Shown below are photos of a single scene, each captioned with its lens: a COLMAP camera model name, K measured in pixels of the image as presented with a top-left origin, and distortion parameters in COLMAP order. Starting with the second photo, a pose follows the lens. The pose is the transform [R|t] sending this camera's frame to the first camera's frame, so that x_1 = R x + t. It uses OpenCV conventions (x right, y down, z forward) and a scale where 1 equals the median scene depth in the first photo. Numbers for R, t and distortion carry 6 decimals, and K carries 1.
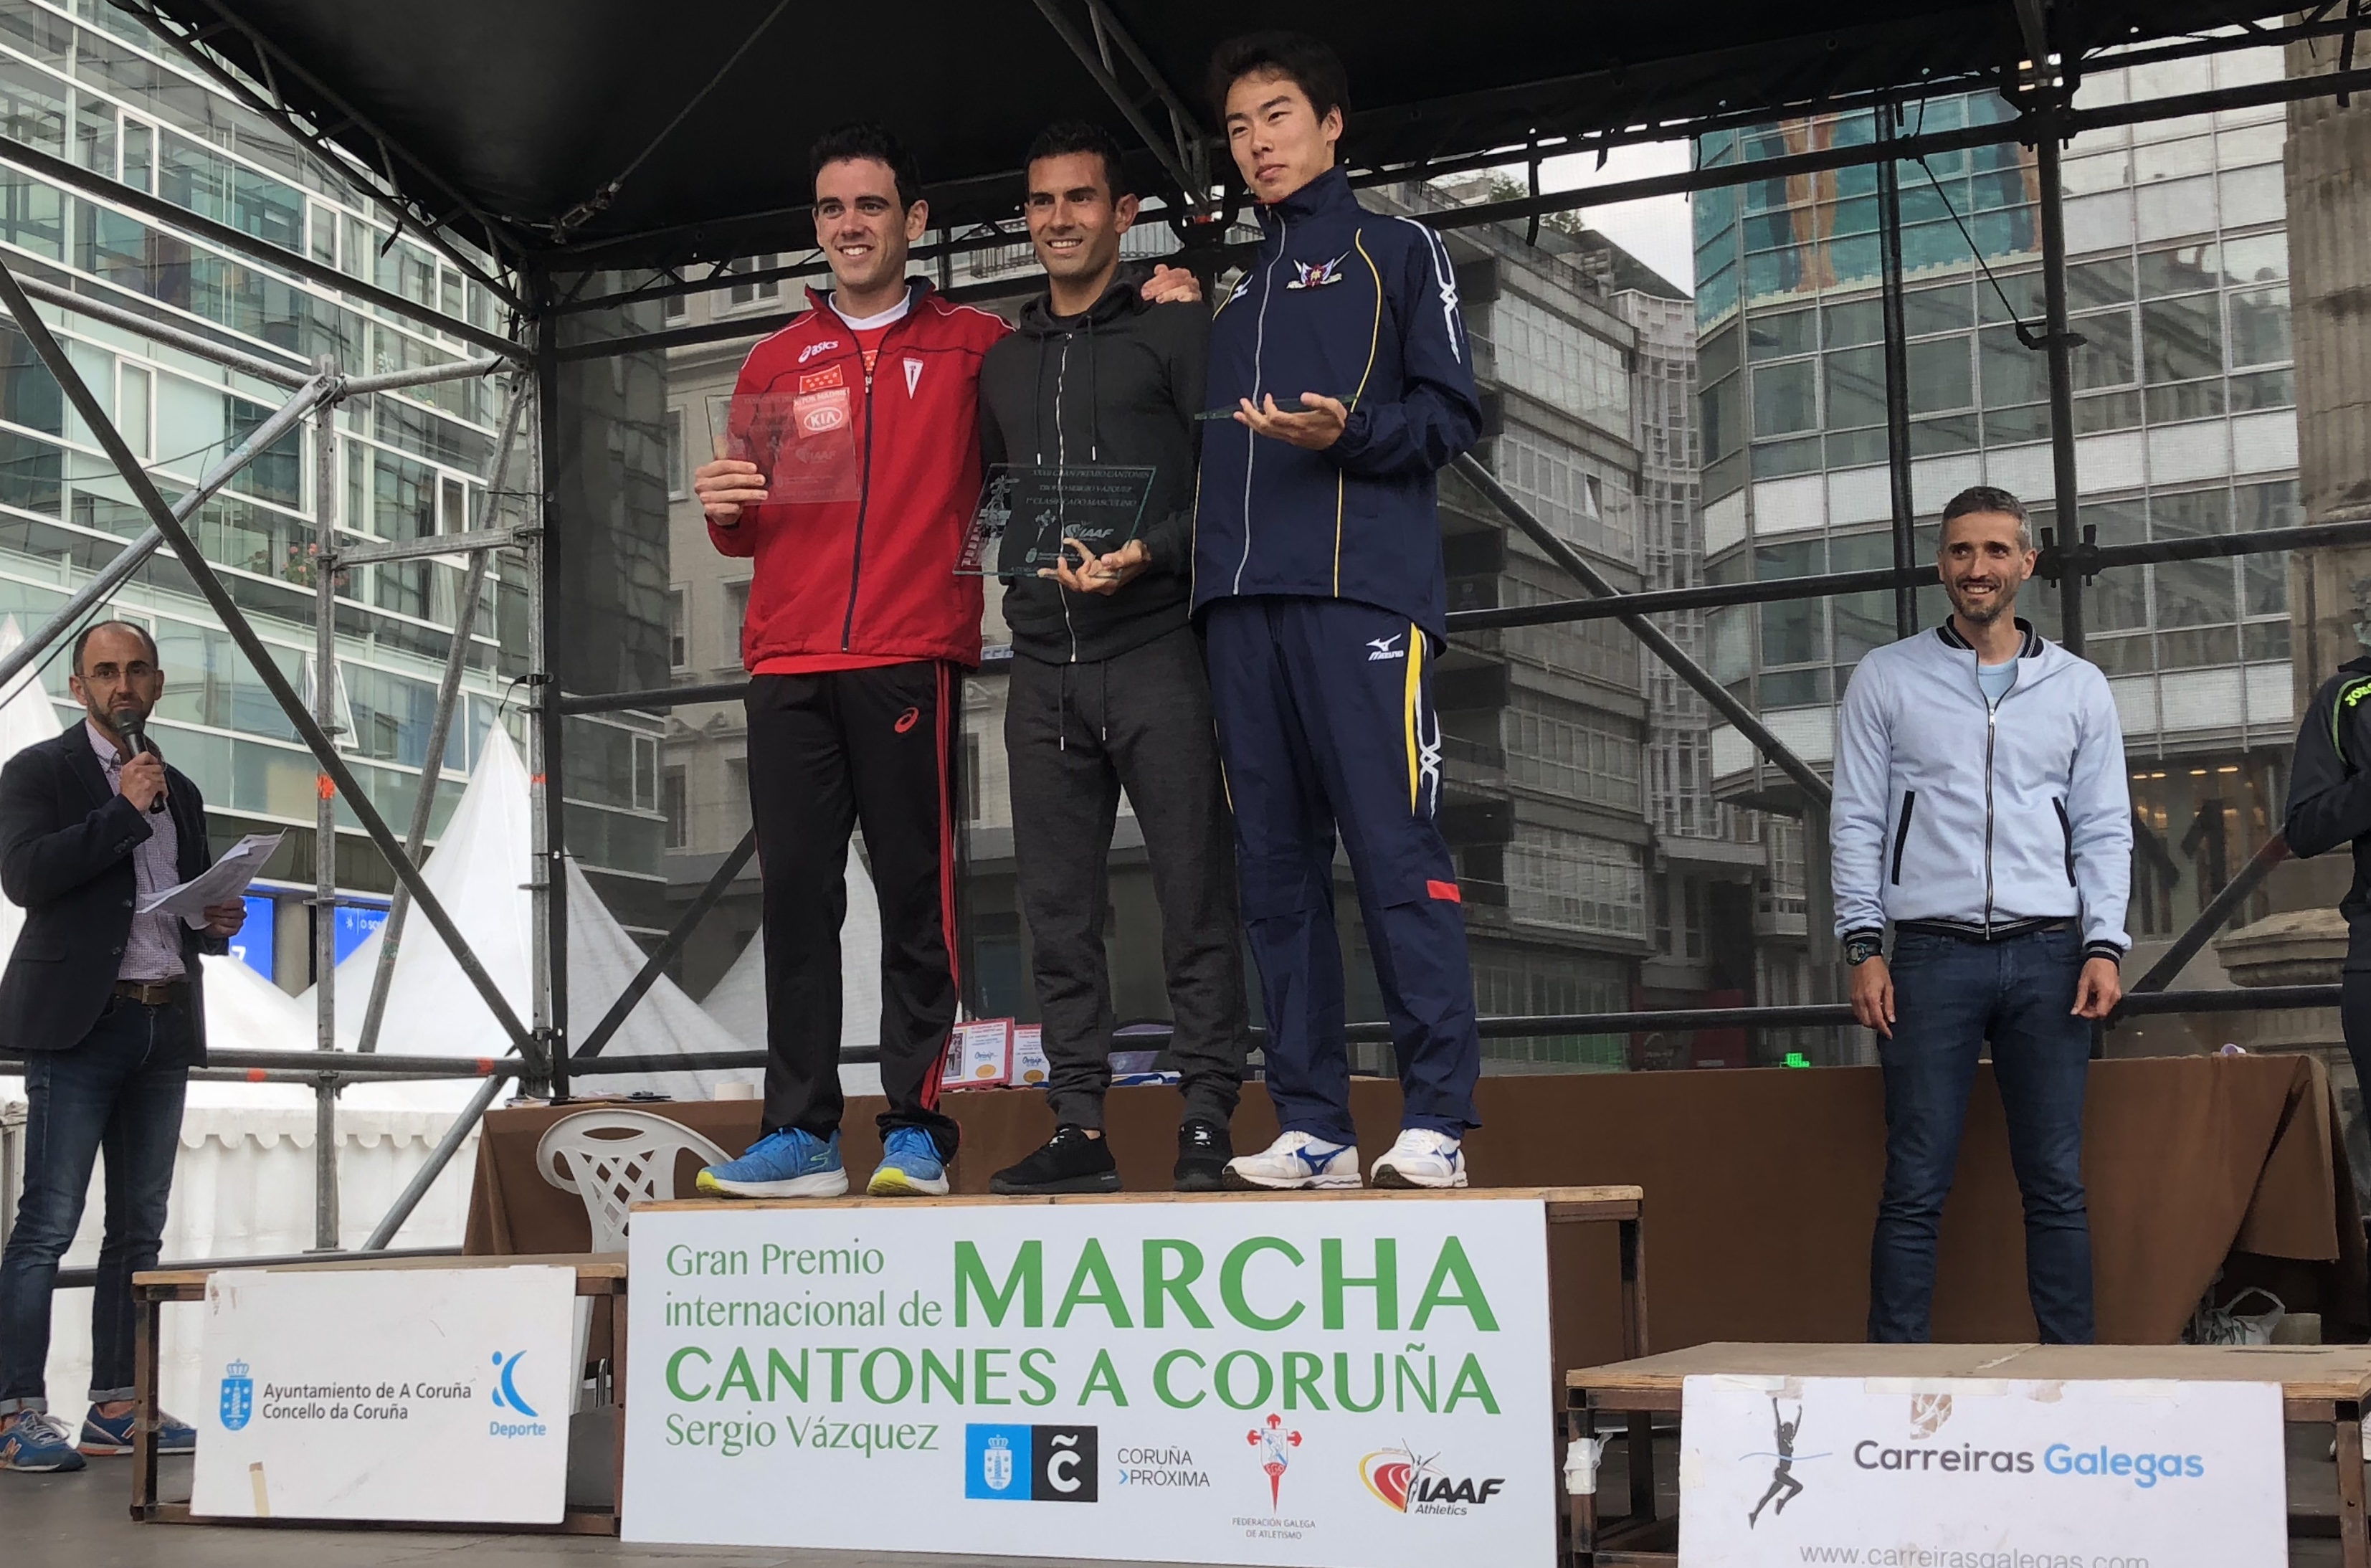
lens RADIAL K [[2537.1, 0, 1197.5], [0, 2537.1, 861.0], [0, 0, 1]] dist [0.154118, -0.454283]
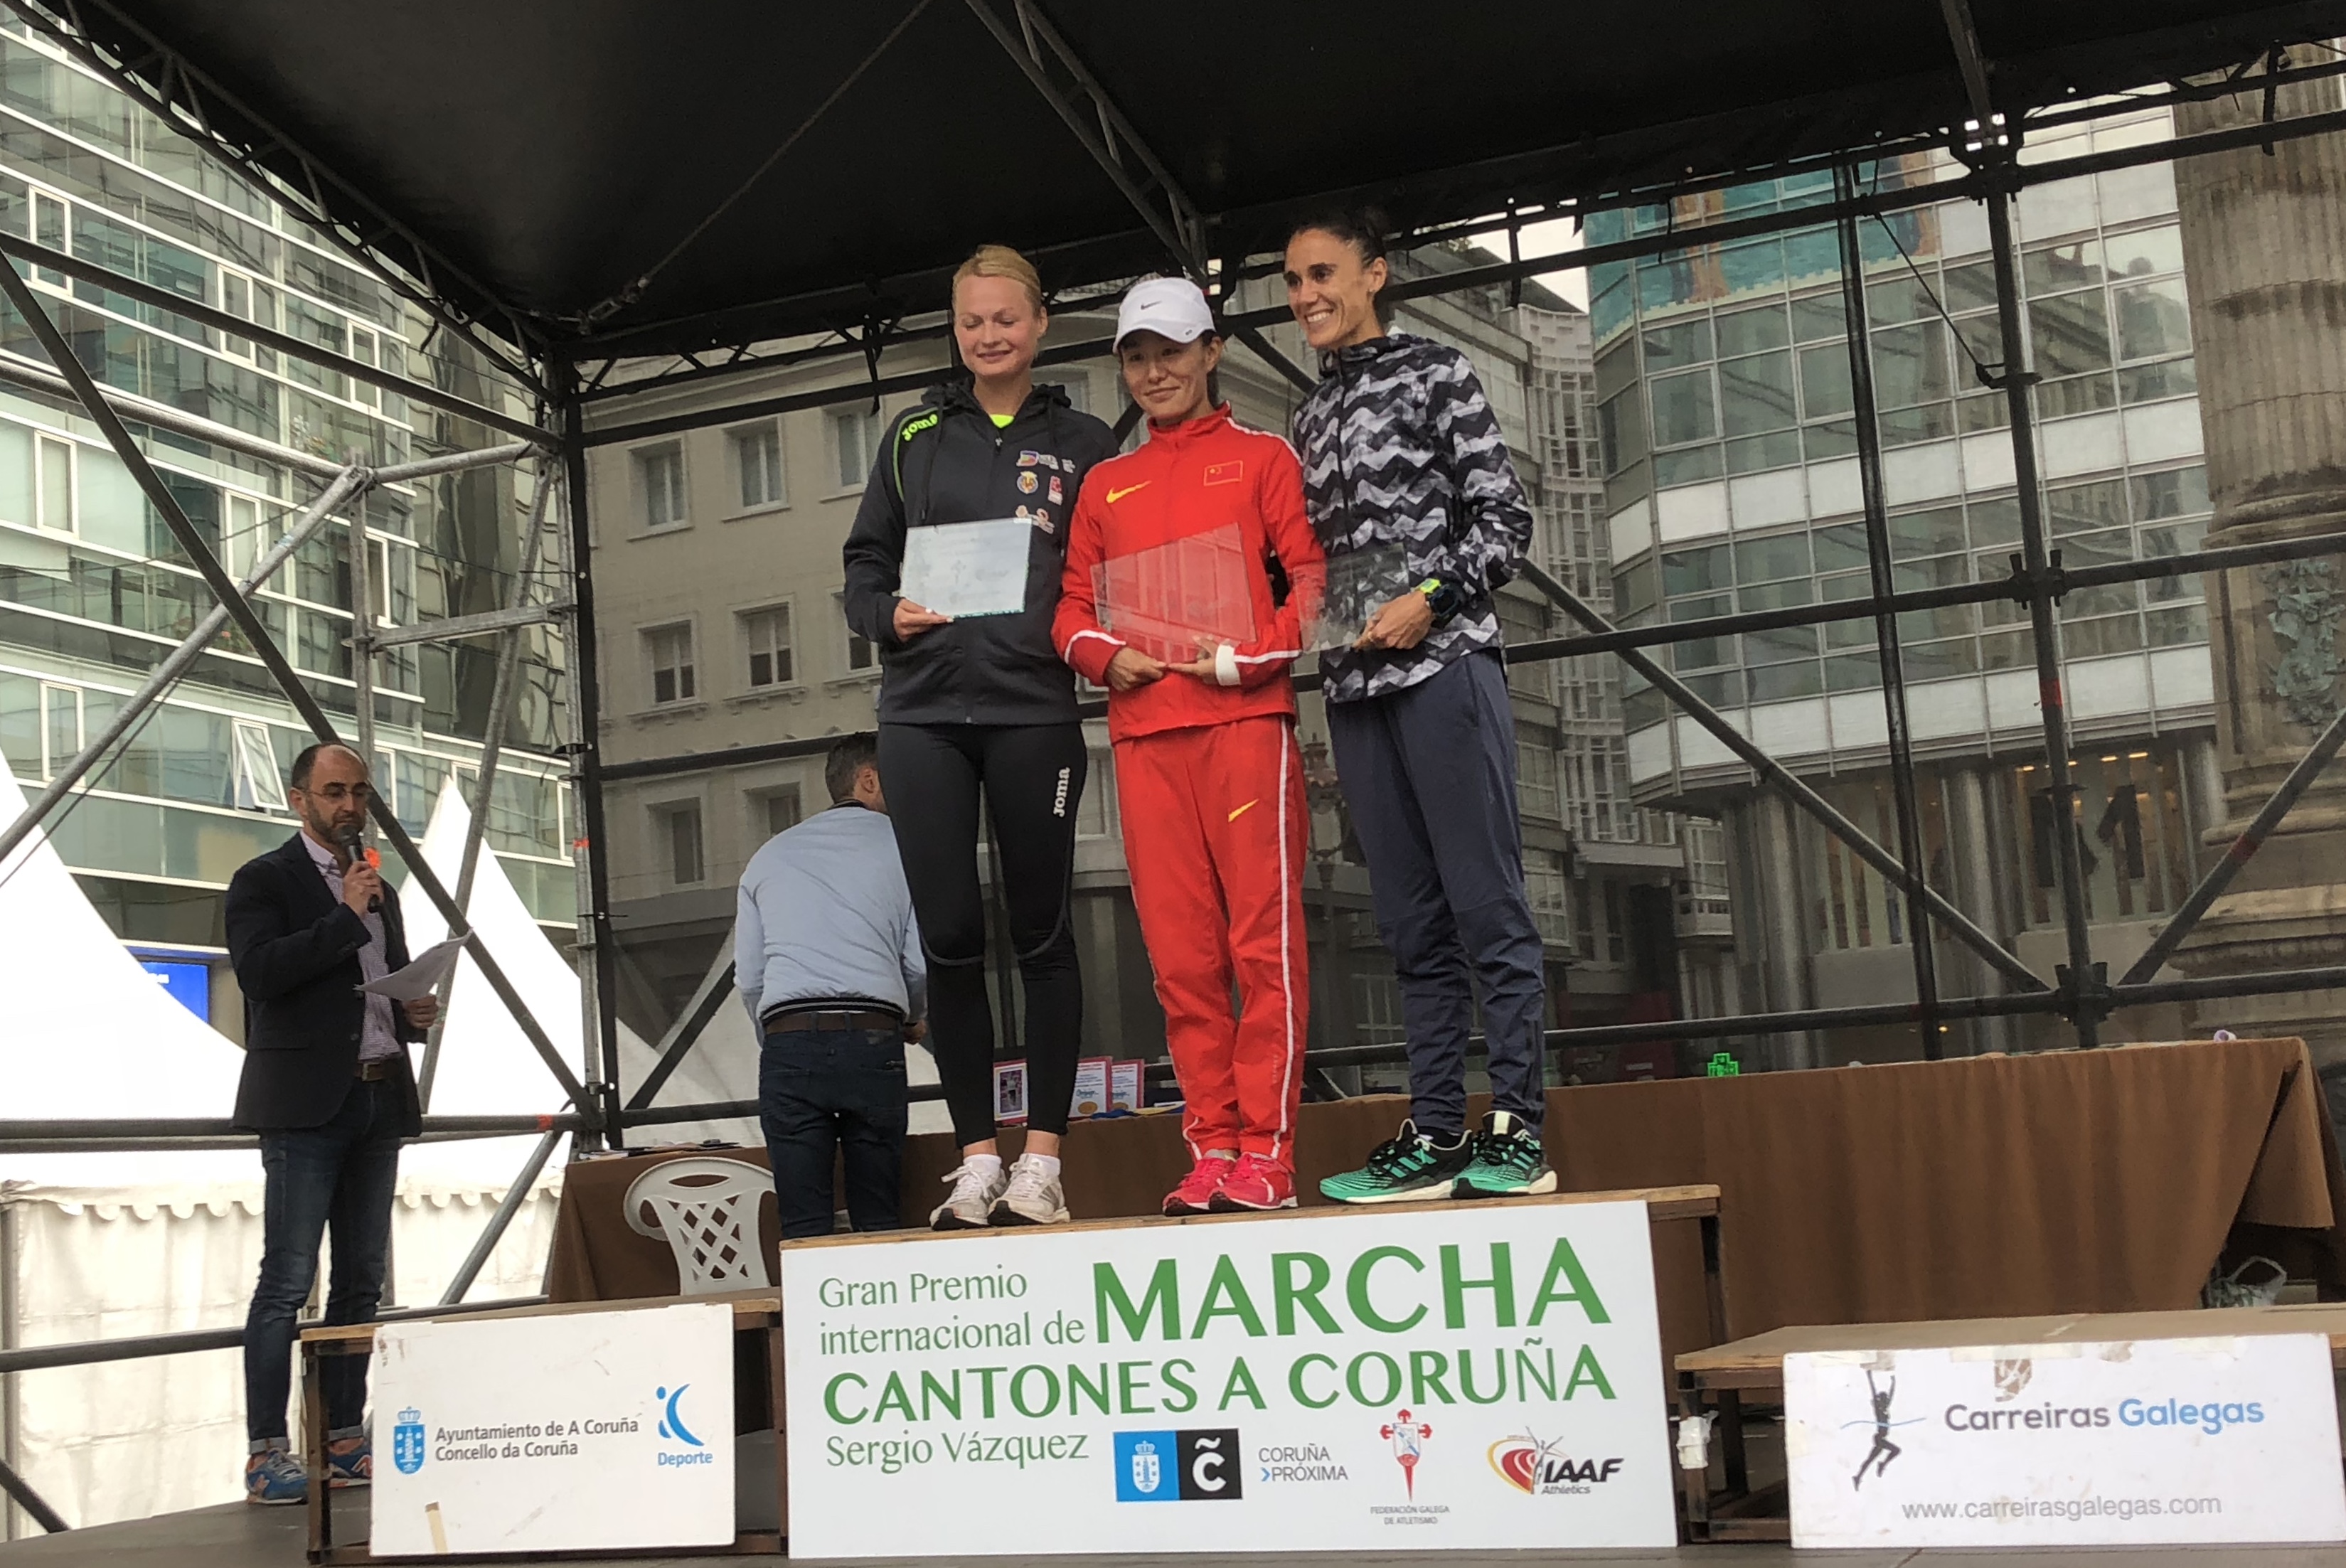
lens RADIAL K [[2543.1, 0, 1173.0], [0, 2543.1, 784.0], [0, 0, 1]] dist [0.110668, -0.294101]
pose [[0.998888, -0.041292, 0.022759, -0.075499], [0.042165, 0.998337, -0.039304, -0.009892], [-0.021098, 0.040220, 0.998968, -0.090228]]
